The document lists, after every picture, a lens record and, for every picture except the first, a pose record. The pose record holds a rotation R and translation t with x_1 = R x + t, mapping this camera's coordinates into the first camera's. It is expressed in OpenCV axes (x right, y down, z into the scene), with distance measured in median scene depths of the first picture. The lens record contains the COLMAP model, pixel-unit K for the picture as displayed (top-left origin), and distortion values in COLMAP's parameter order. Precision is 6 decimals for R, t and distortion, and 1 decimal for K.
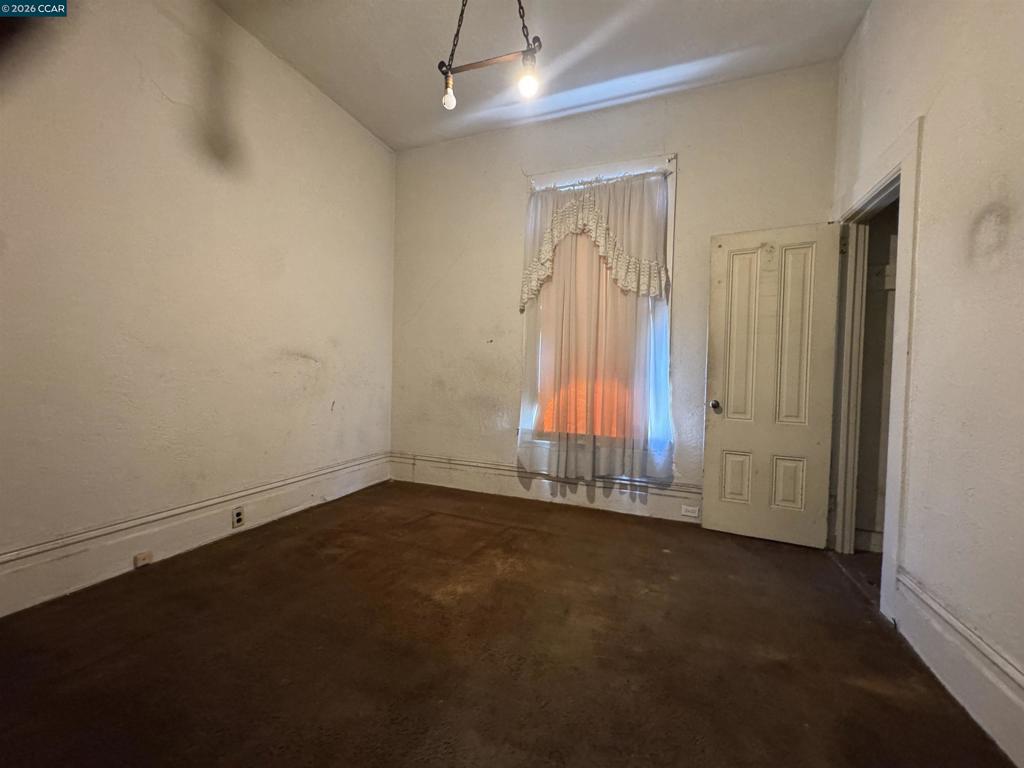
lens RADIAL K [[410.0, 0, 510.1], [0, 410.0, 384.0], [0, 0, 1]] dist [-0.004980, 0.000863]
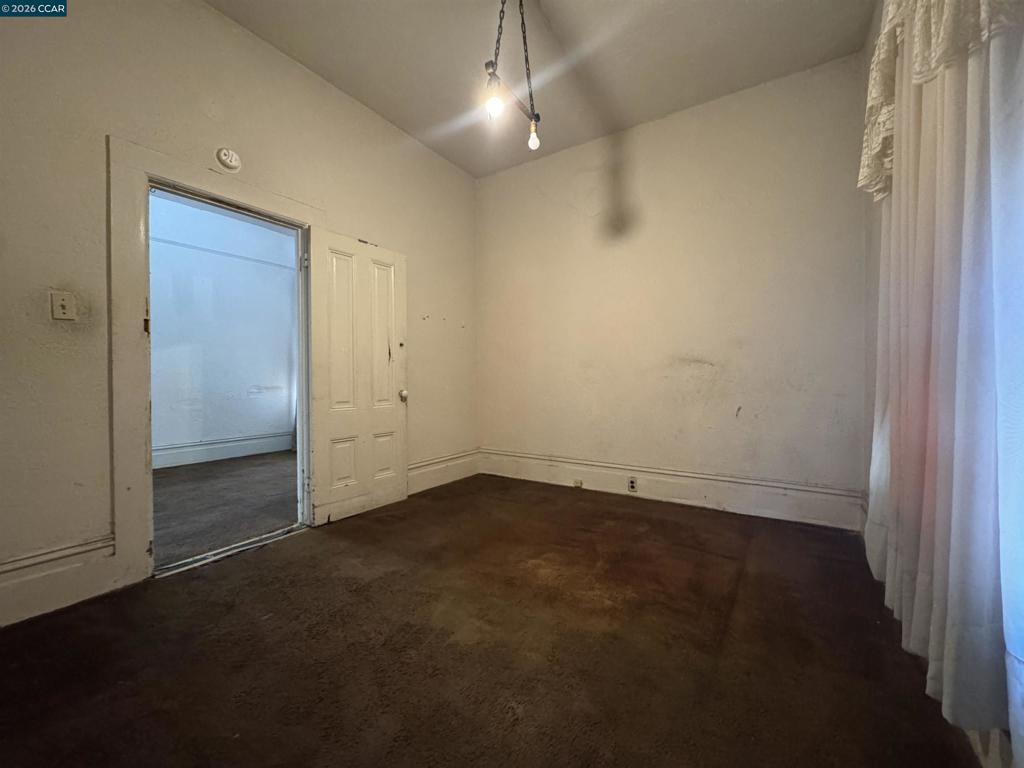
lens RADIAL K [[410.0, 0, 508.0], [0, 410.0, 386.0], [0, 0, 1]] dist [-0.004980, 0.000863]
pose [[-0.214838, -0.009234, -0.976606, 0.761089], [-0.028803, 0.999580, -0.003115, 0.016902], [0.976225, 0.027460, -0.215014, 0.895644]]
